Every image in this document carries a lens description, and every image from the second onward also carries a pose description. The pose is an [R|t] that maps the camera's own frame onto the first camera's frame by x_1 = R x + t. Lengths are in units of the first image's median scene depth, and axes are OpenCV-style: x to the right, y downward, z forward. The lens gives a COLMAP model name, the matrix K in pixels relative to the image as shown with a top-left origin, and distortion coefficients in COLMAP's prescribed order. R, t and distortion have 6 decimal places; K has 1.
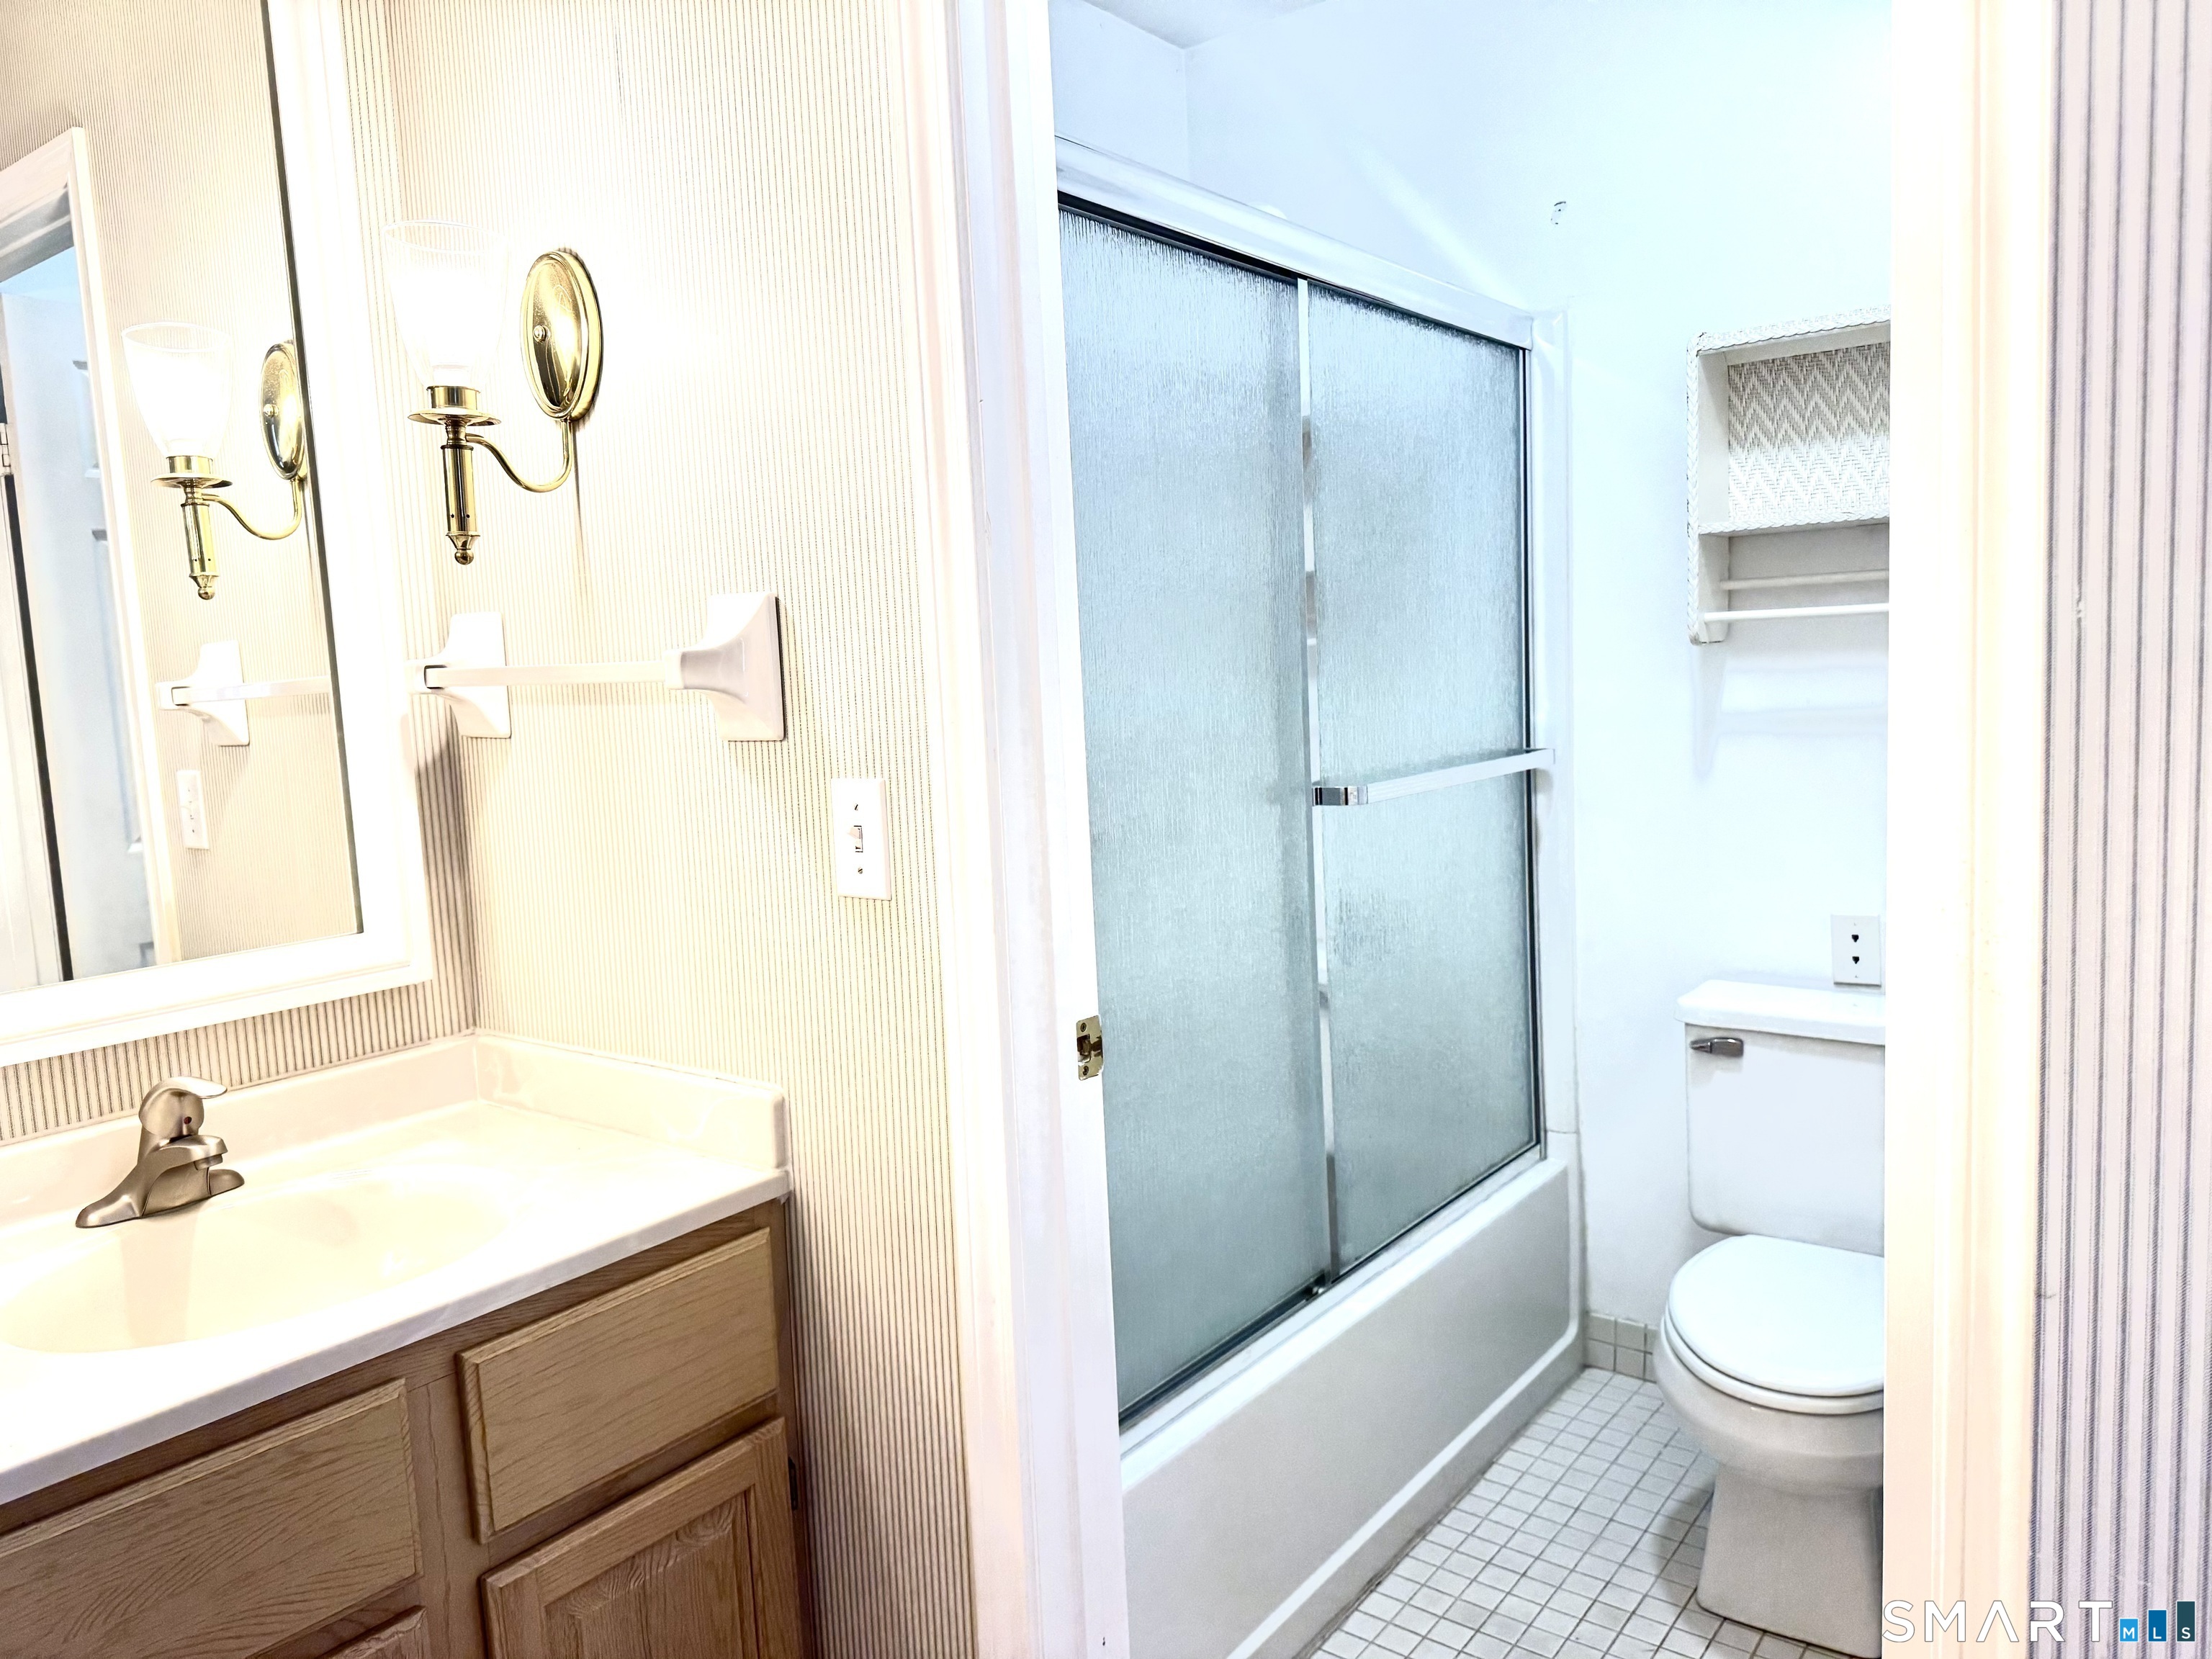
lens RADIAL K [[1551.2, 0, 1103.3], [0, 1551.2, 837.2], [0, 0, 1]] dist [0.123221, -0.167844]
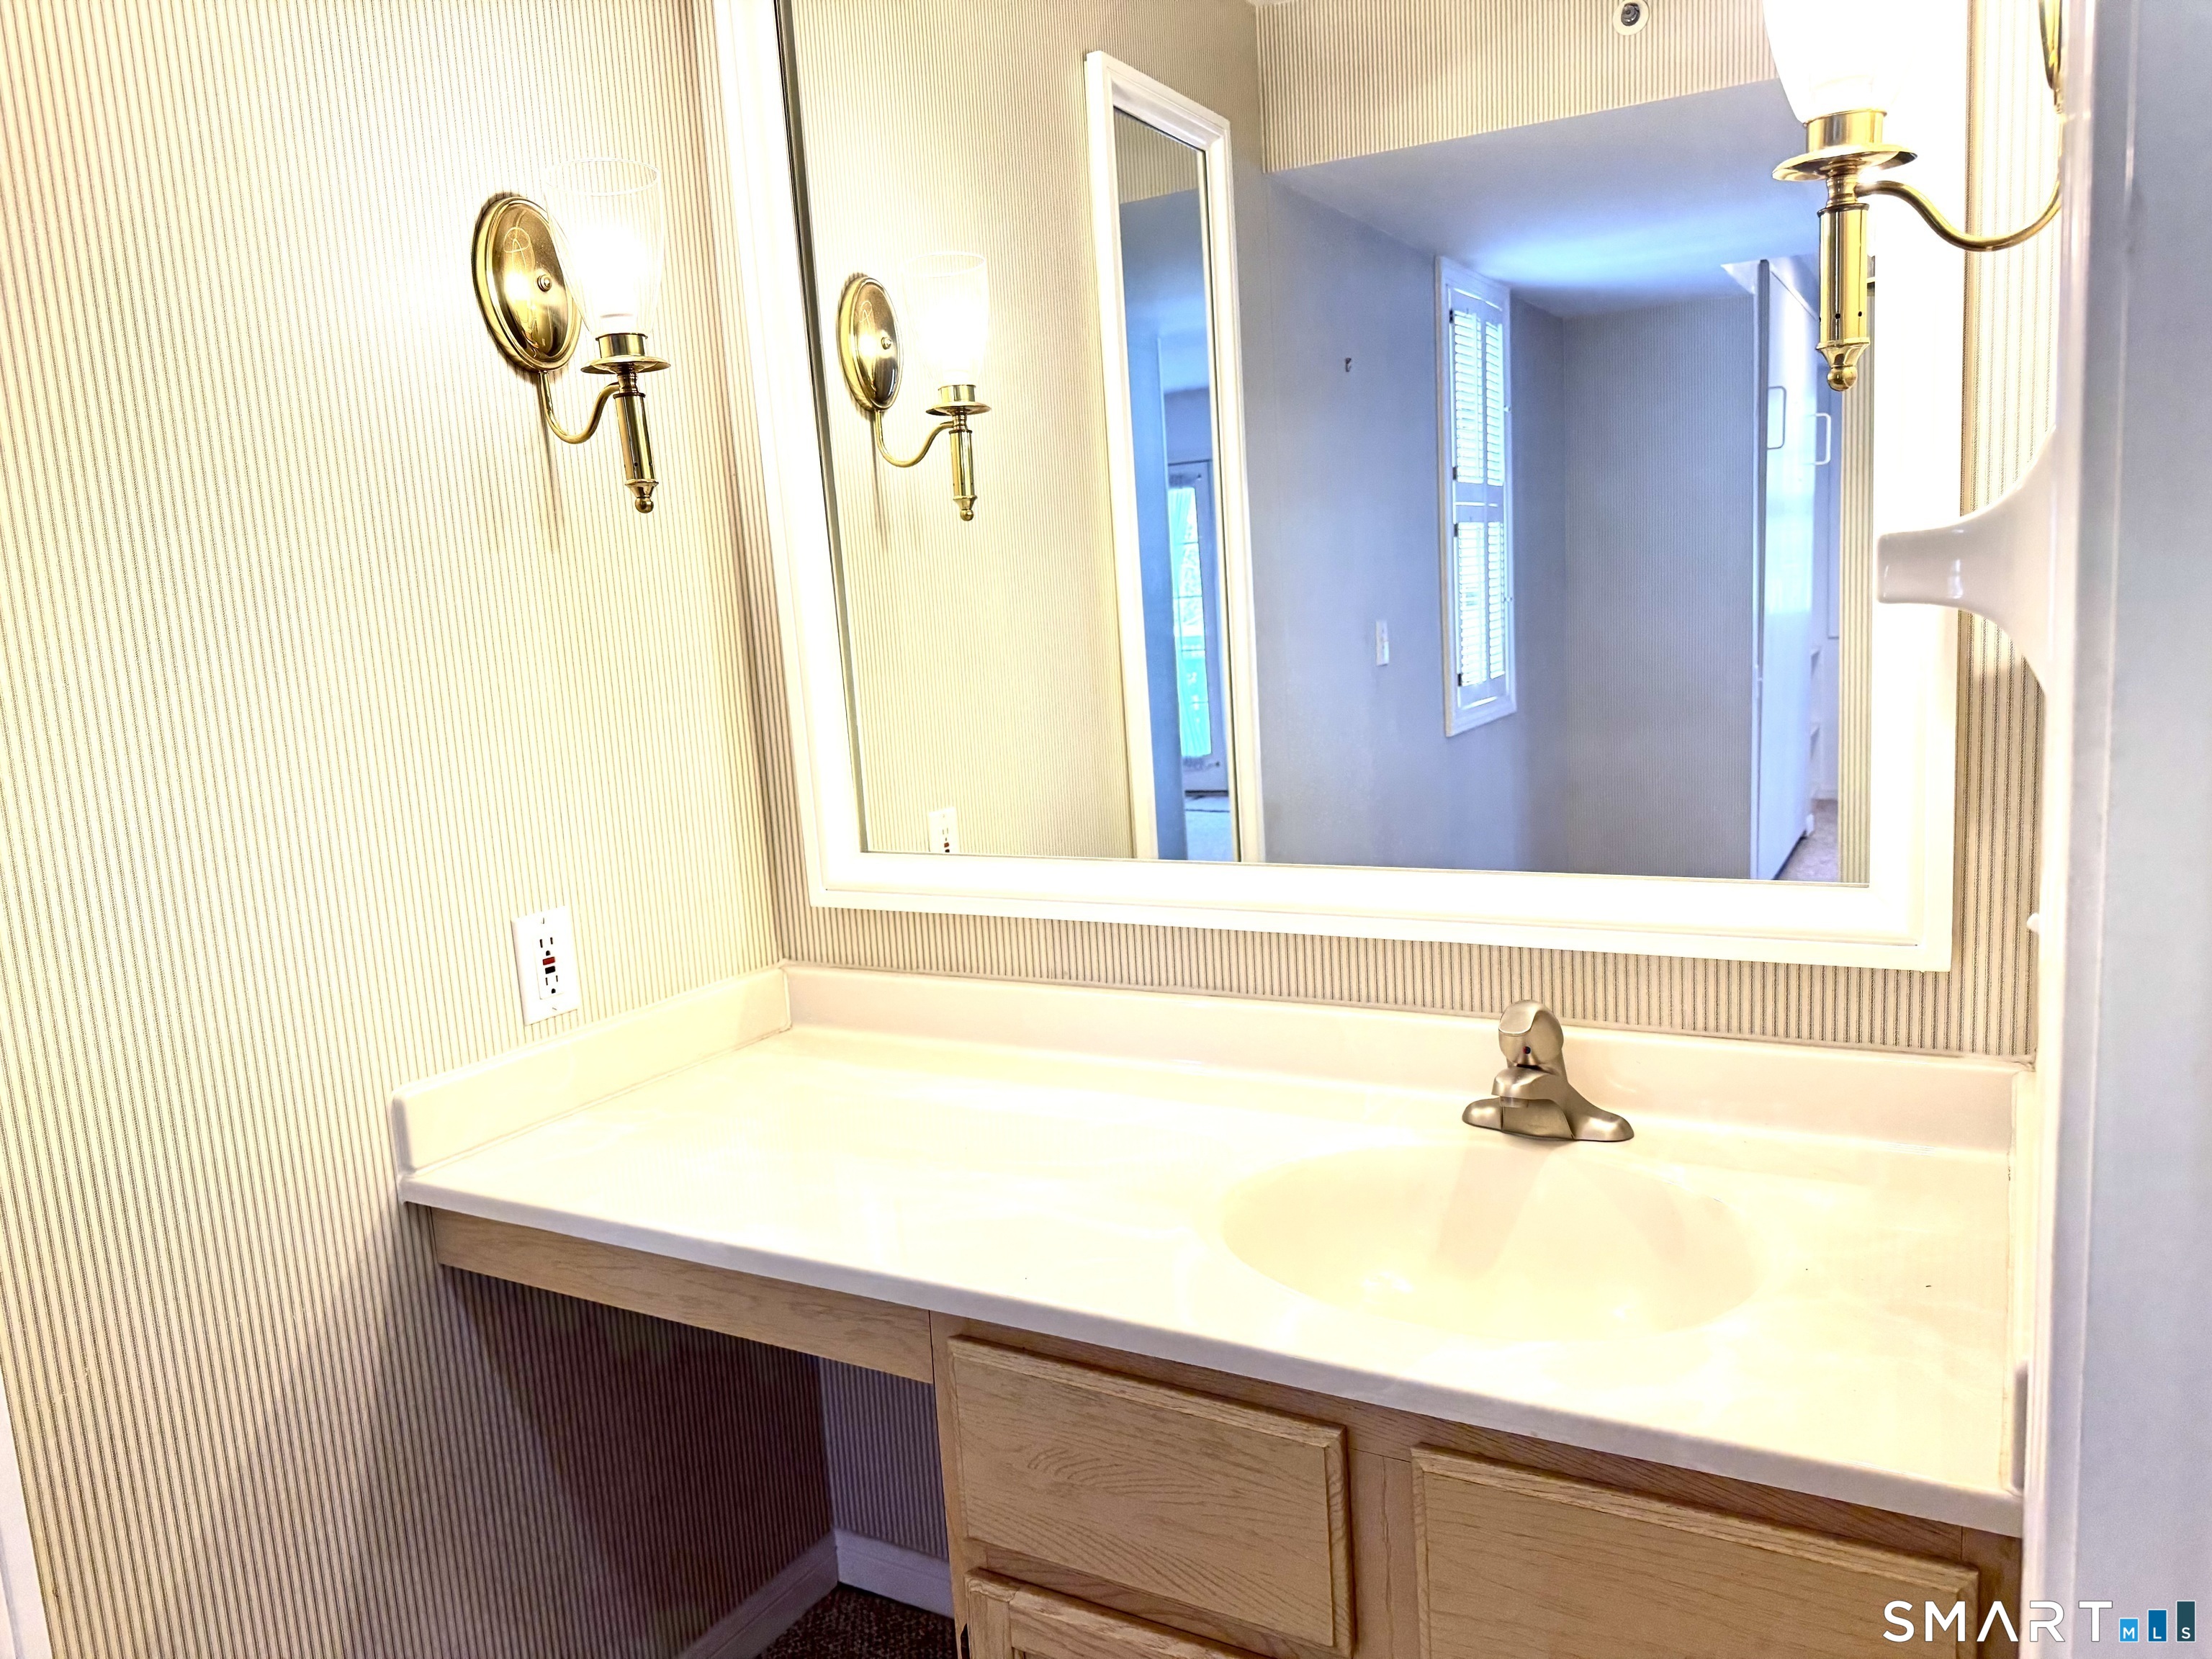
lens RADIAL K [[1551.2, 0, 1103.3], [0, 1551.2, 837.2], [0, 0, 1]] dist [0.123221, -0.167844]
pose [[0.143026, 0.190179, -0.971275, 0.240165], [-0.056961, 0.981320, 0.183758, -0.093586], [0.988078, 0.029043, 0.151187, 0.604377]]
